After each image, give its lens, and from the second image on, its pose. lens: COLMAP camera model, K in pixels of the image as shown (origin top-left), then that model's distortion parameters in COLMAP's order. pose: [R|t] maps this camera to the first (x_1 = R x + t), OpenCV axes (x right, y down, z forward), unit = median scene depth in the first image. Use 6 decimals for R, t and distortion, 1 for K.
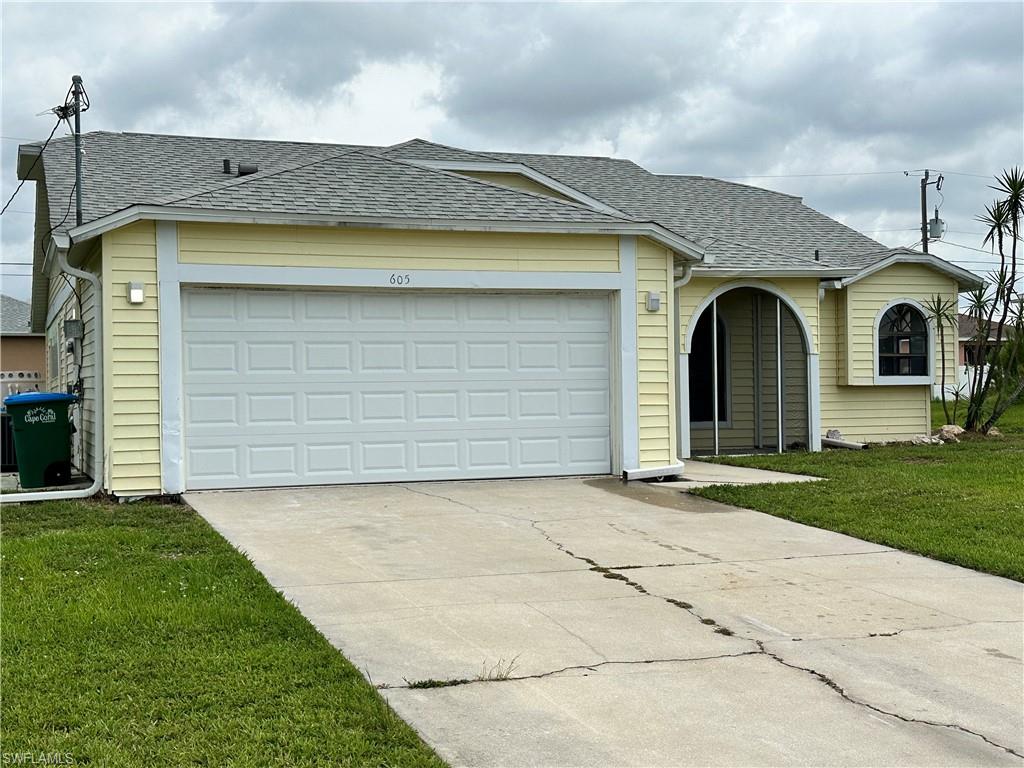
lens RADIAL K [[1373.1, 0, 512.0], [0, 1373.1, 384.0], [0, 0, 1]] dist [0.137688, 0.000547]
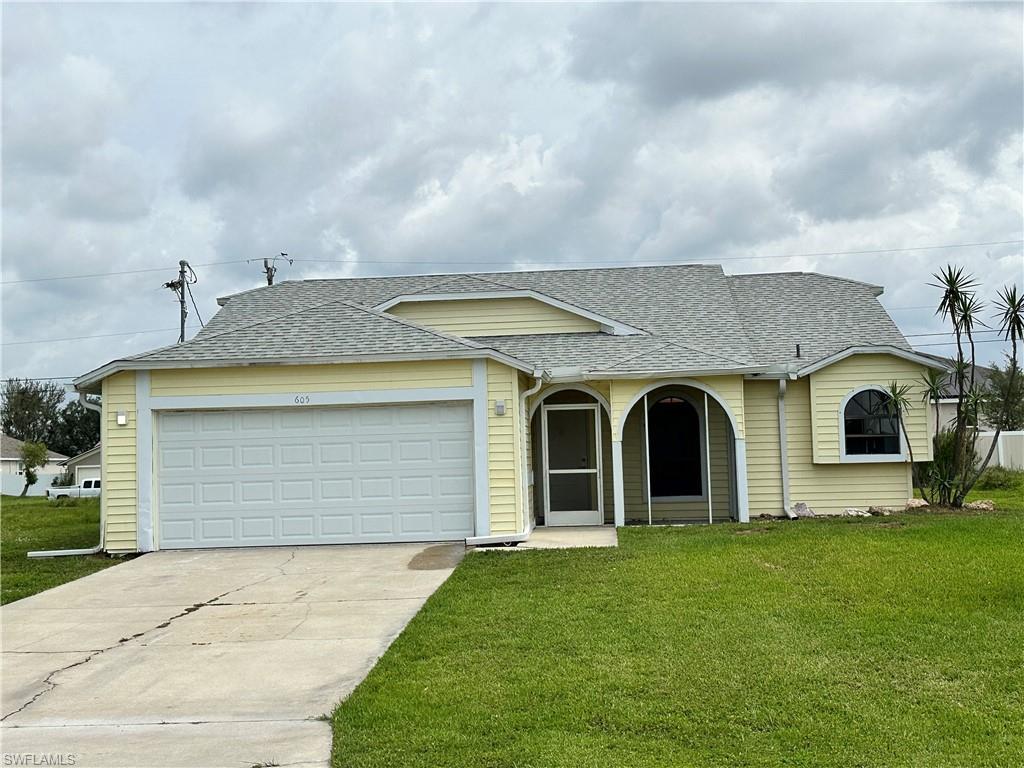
lens RADIAL K [[1373.1, 0, 512.0], [0, 1373.1, 384.0], [0, 0, 1]] dist [0.137688, 0.000547]
pose [[0.914430, -0.035827, -0.403156, 0.639916], [0.018356, 0.998721, -0.047119, -0.020655], [0.404328, 0.035687, 0.913918, -0.186142]]
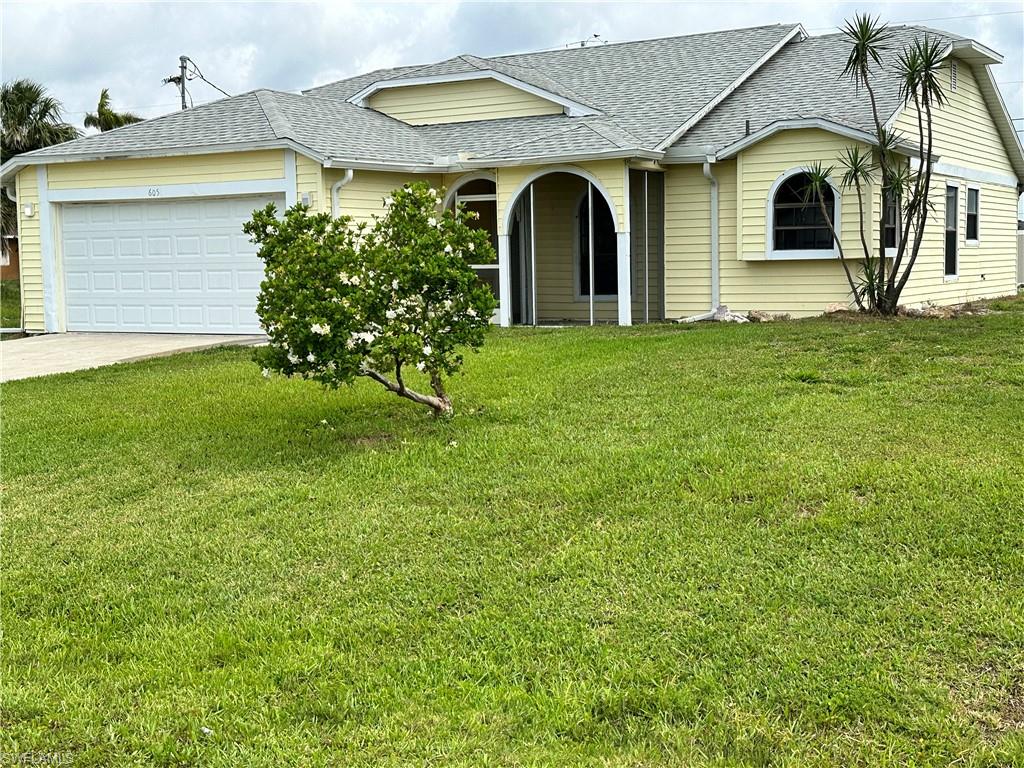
lens RADIAL K [[1373.1, 0, 512.0], [0, 1373.1, 384.0], [0, 0, 1]] dist [0.137688, 0.000547]
pose [[0.639238, 0.069072, -0.765901, 1.210726], [0.013512, 0.994795, 0.100993, -0.017357], [0.768890, -0.074907, 0.634977, 0.326850]]
